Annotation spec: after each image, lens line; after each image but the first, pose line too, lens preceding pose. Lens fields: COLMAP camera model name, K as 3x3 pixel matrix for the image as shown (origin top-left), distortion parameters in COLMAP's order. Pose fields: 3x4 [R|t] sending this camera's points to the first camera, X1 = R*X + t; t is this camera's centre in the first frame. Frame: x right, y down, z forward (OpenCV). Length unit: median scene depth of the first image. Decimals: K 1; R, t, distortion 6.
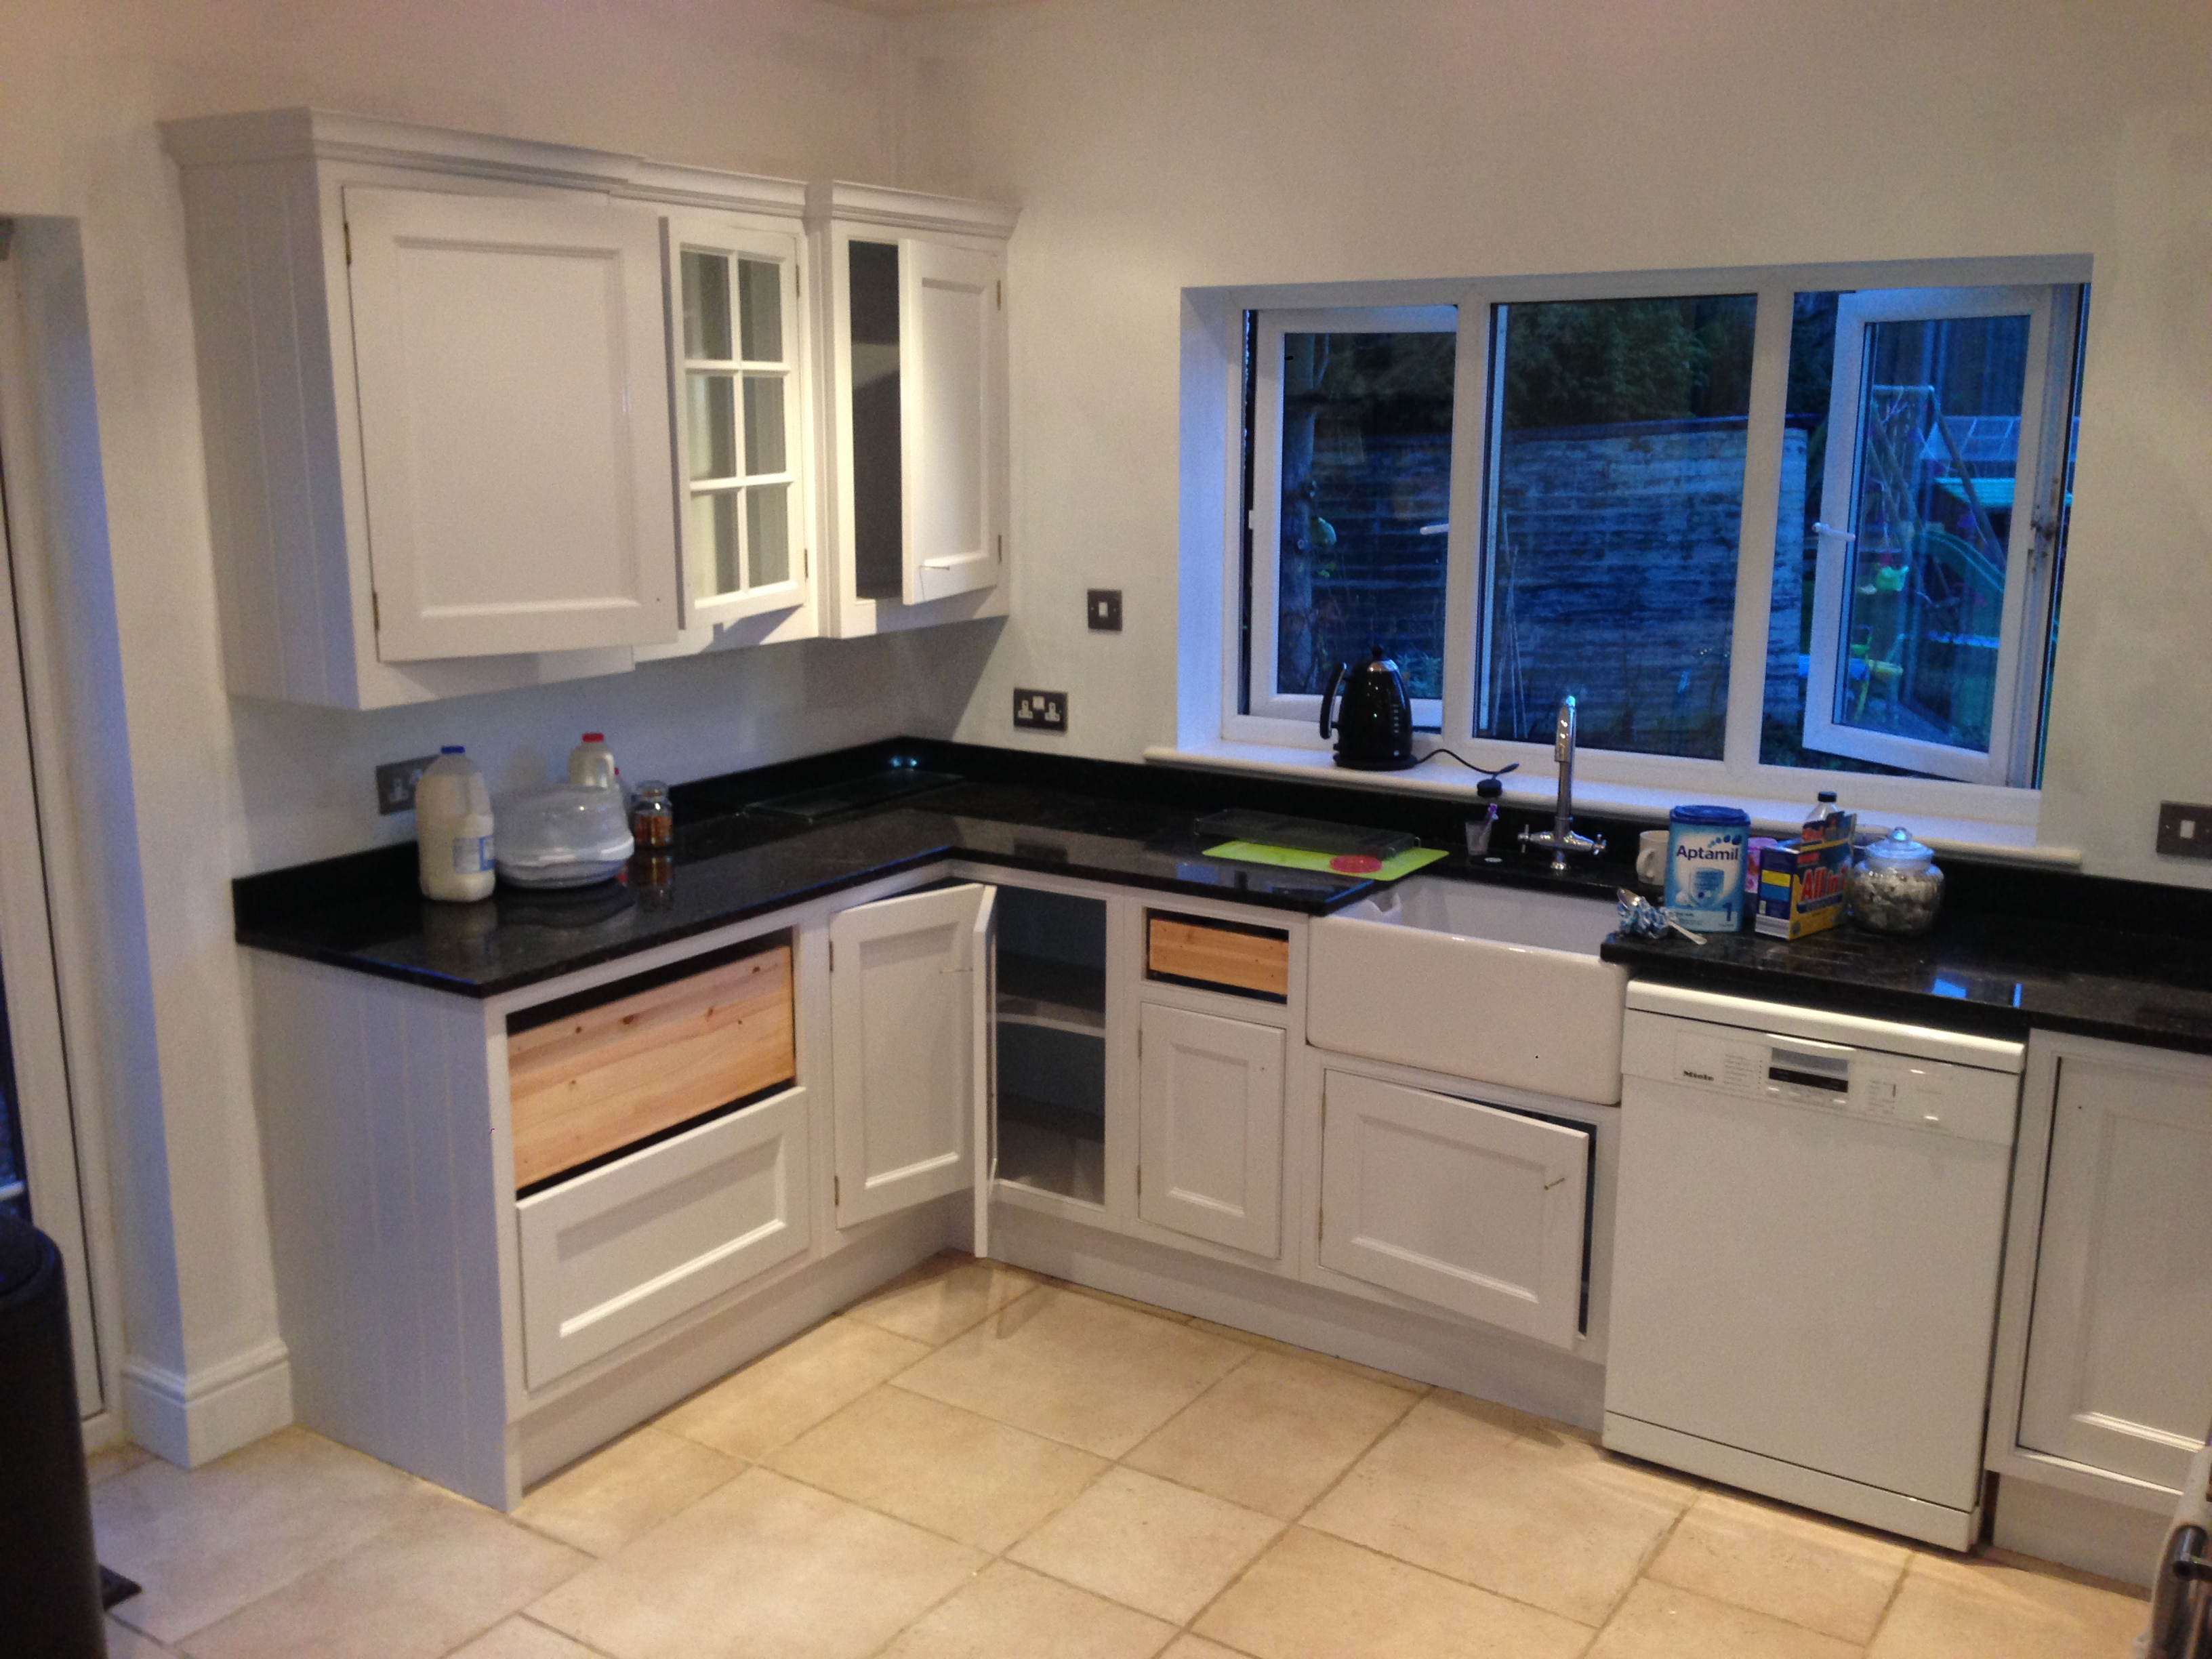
lens RADIAL K [[2020.8, 0, 1110.9], [0, 2020.8, 836.6], [0, 0, 1]] dist [0.091481, -0.136889]
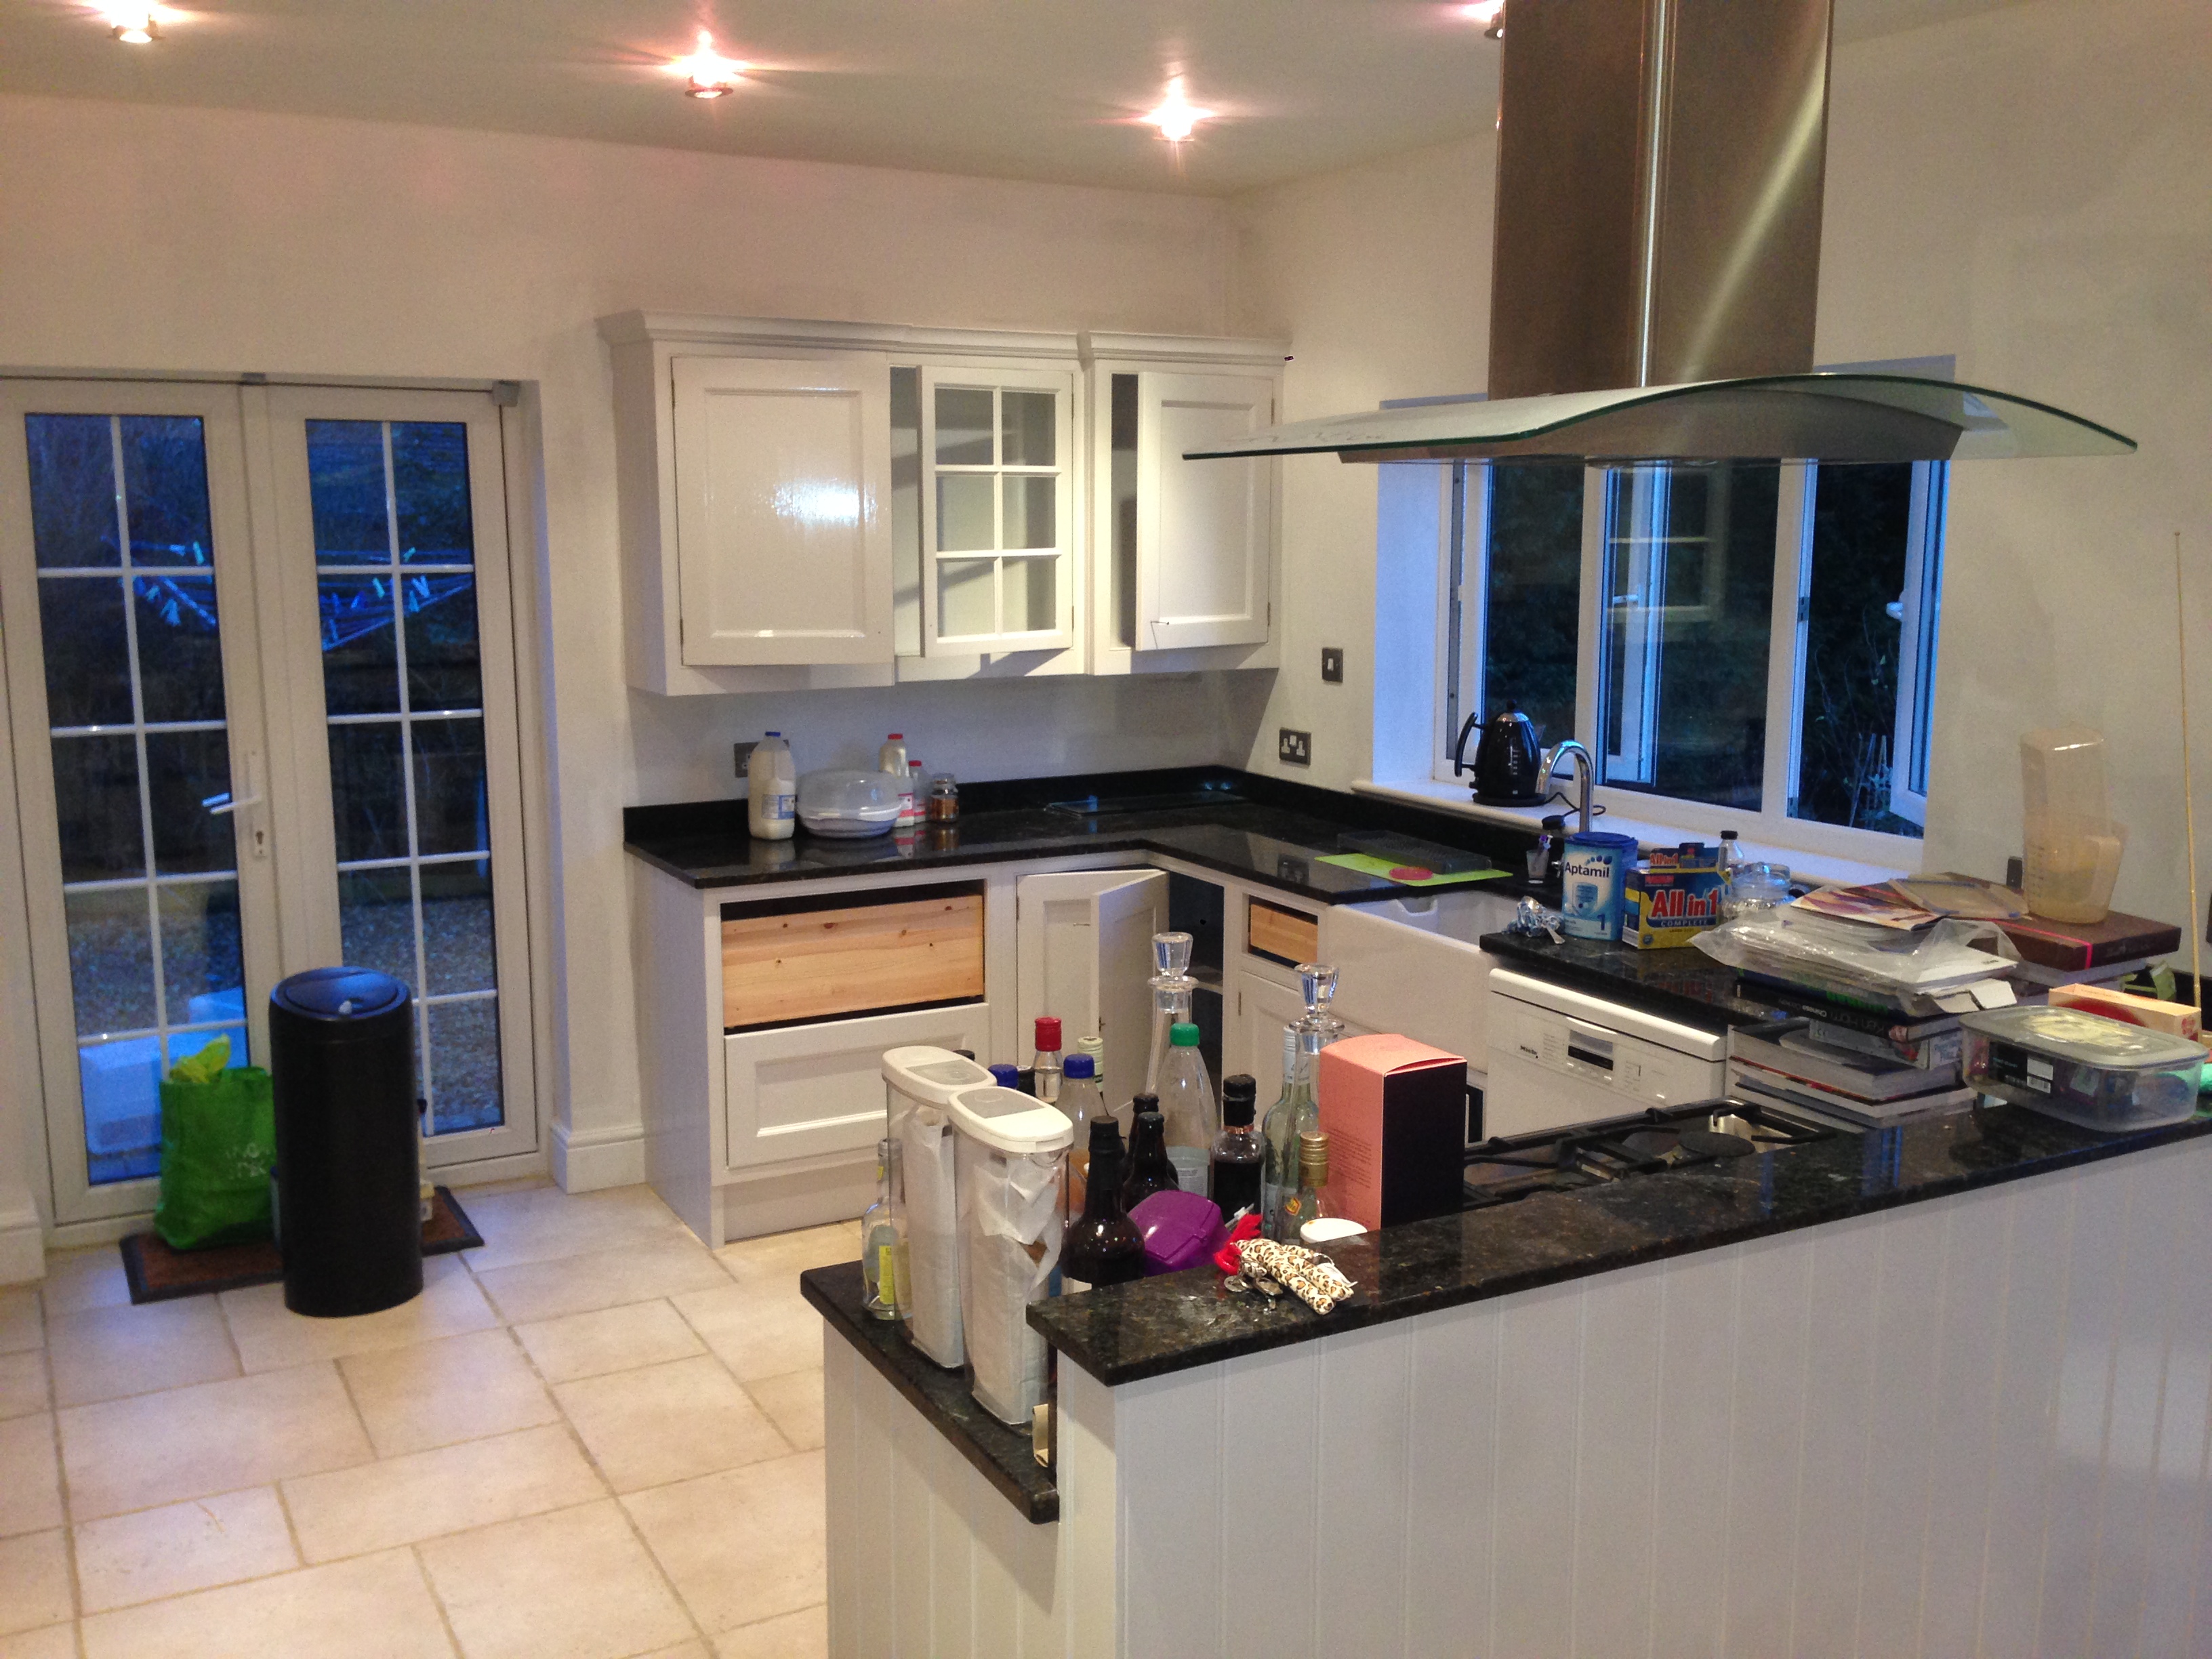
lens RADIAL K [[2020.8, 0, 1110.9], [0, 2020.8, 836.6], [0, 0, 1]] dist [0.091481, -0.136889]
pose [[0.881107, 0.074417, -0.467026, 0.545898], [-0.098370, 0.994781, -0.027077, 0.043544], [0.462573, 0.069799, 0.883829, -0.151257]]
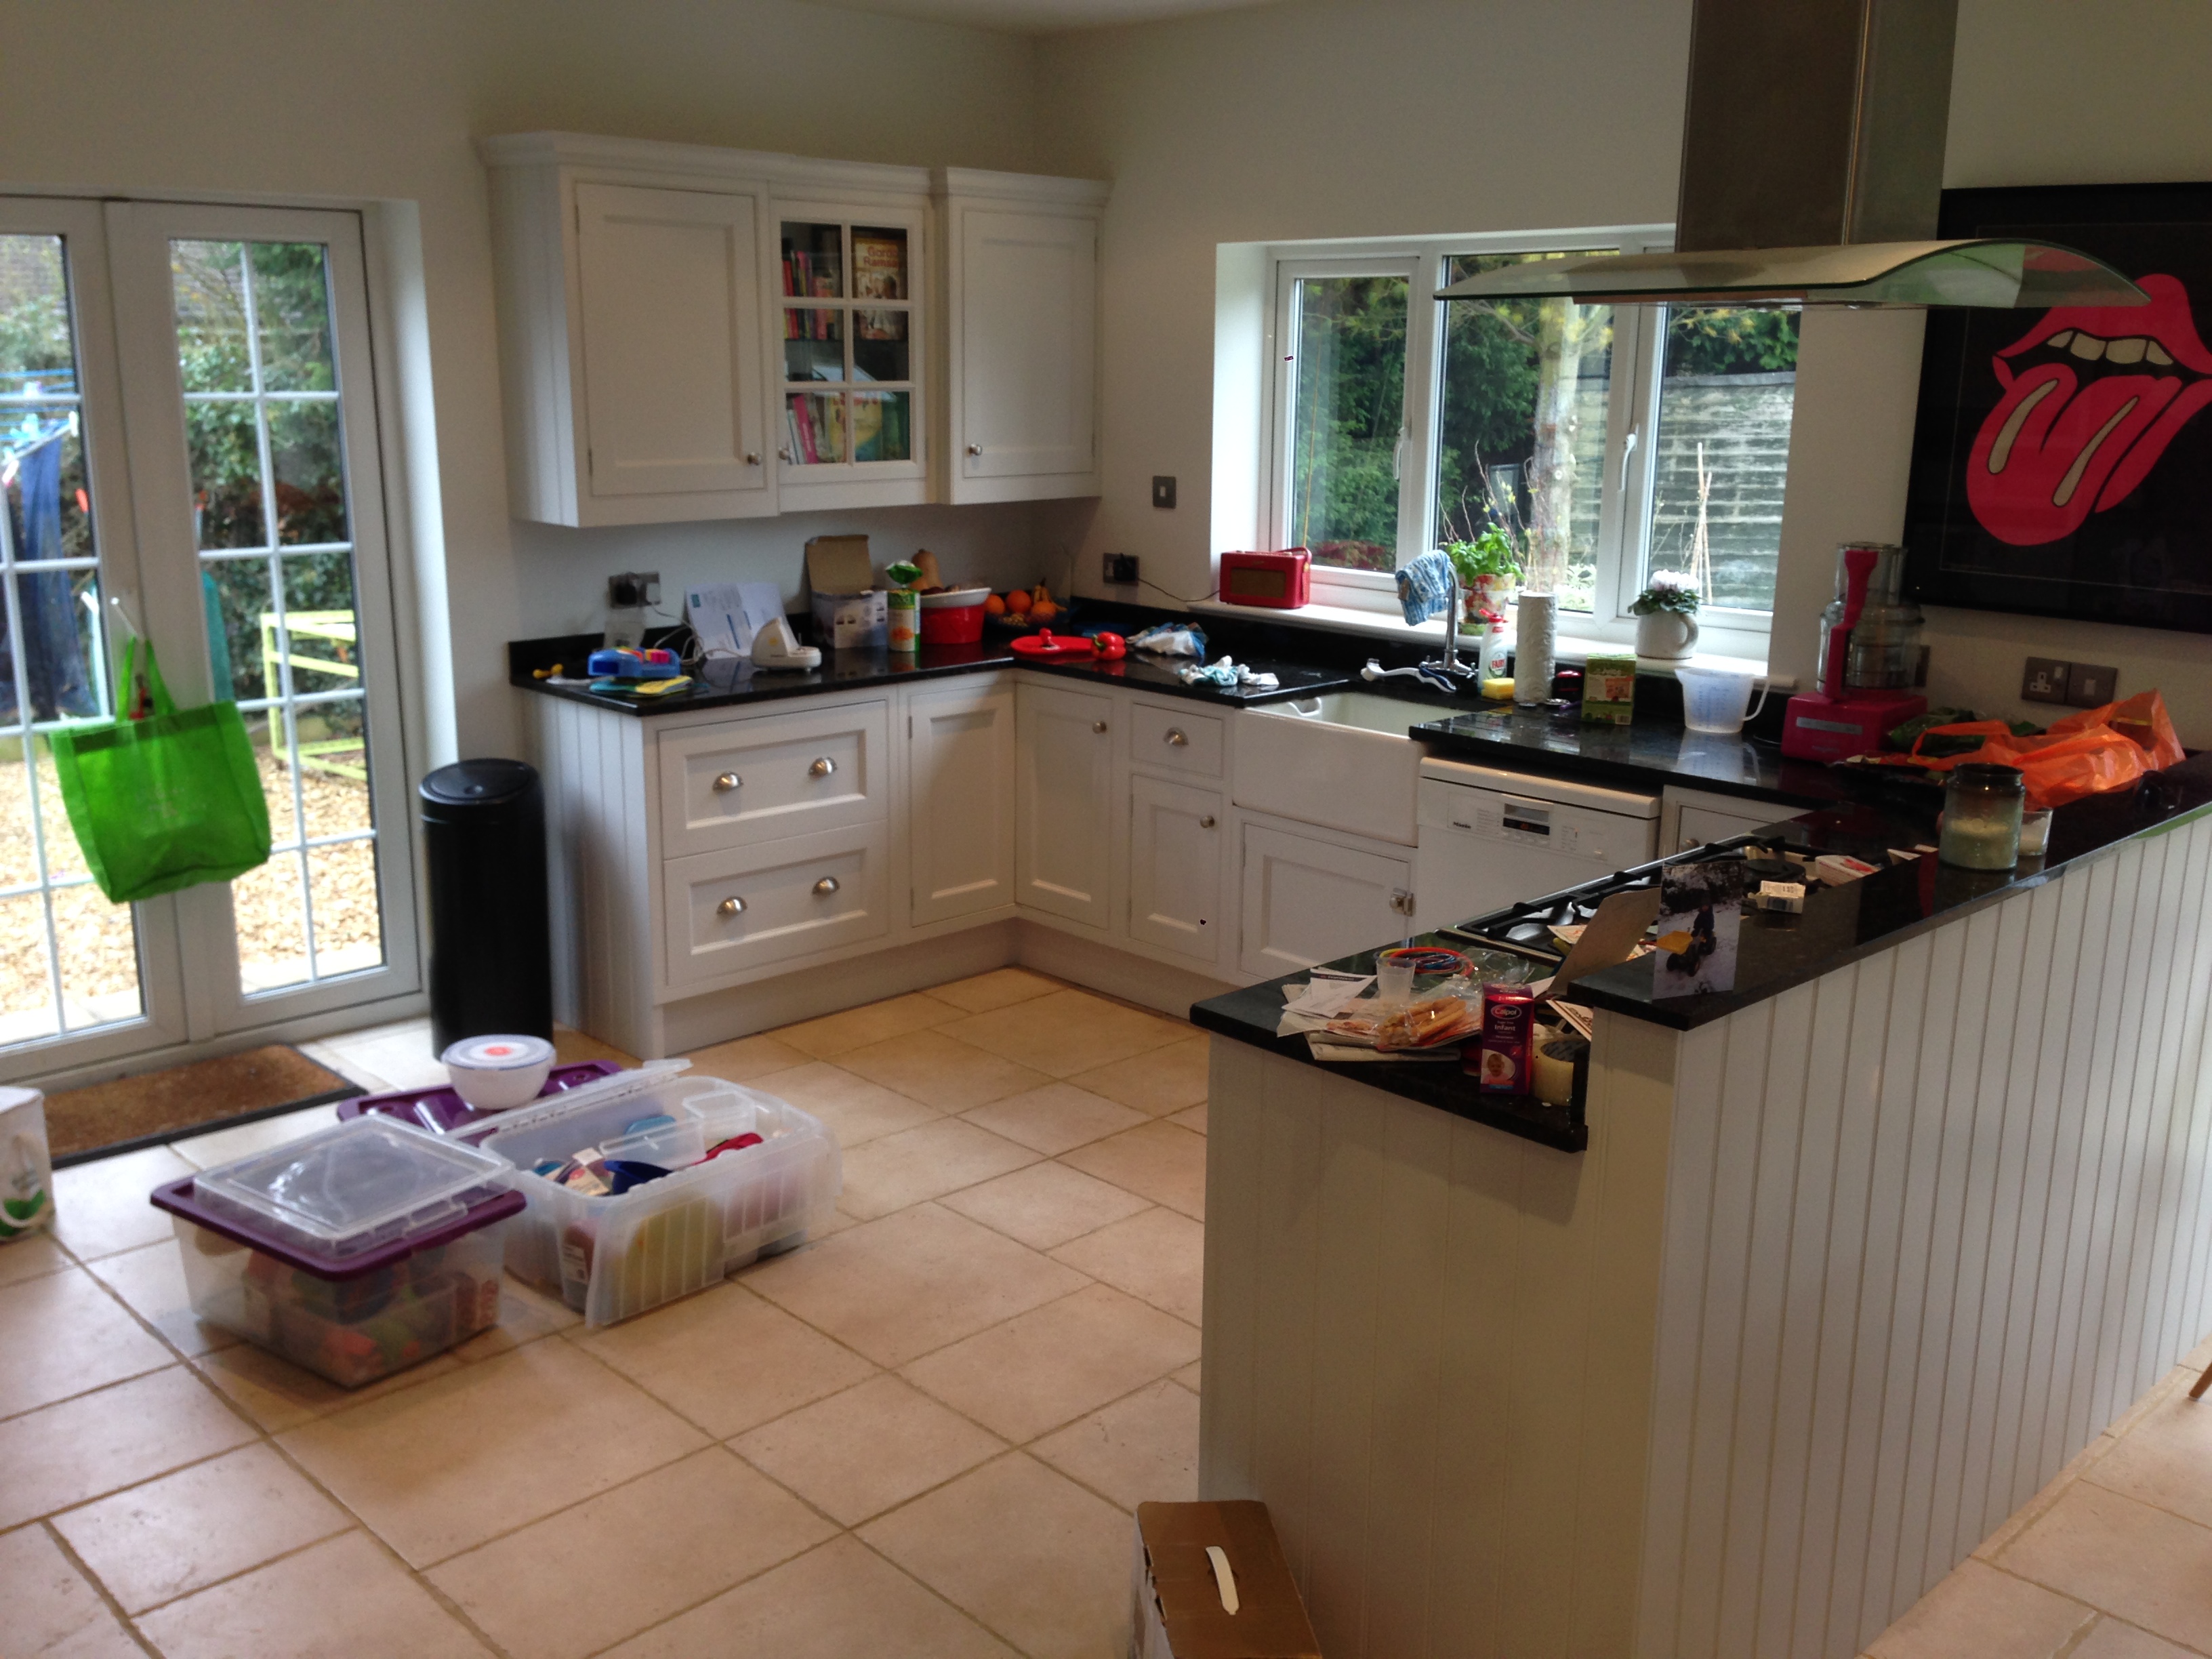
lens RADIAL K [[2020.8, 0, 1110.9], [0, 2020.8, 836.6], [0, 0, 1]] dist [0.091481, -0.136889]
pose [[0.975032, 0.059693, -0.213890, 0.309889], [-0.054419, 0.998053, 0.030465, 0.087064], [0.215292, -0.018065, 0.976383, -0.349724]]
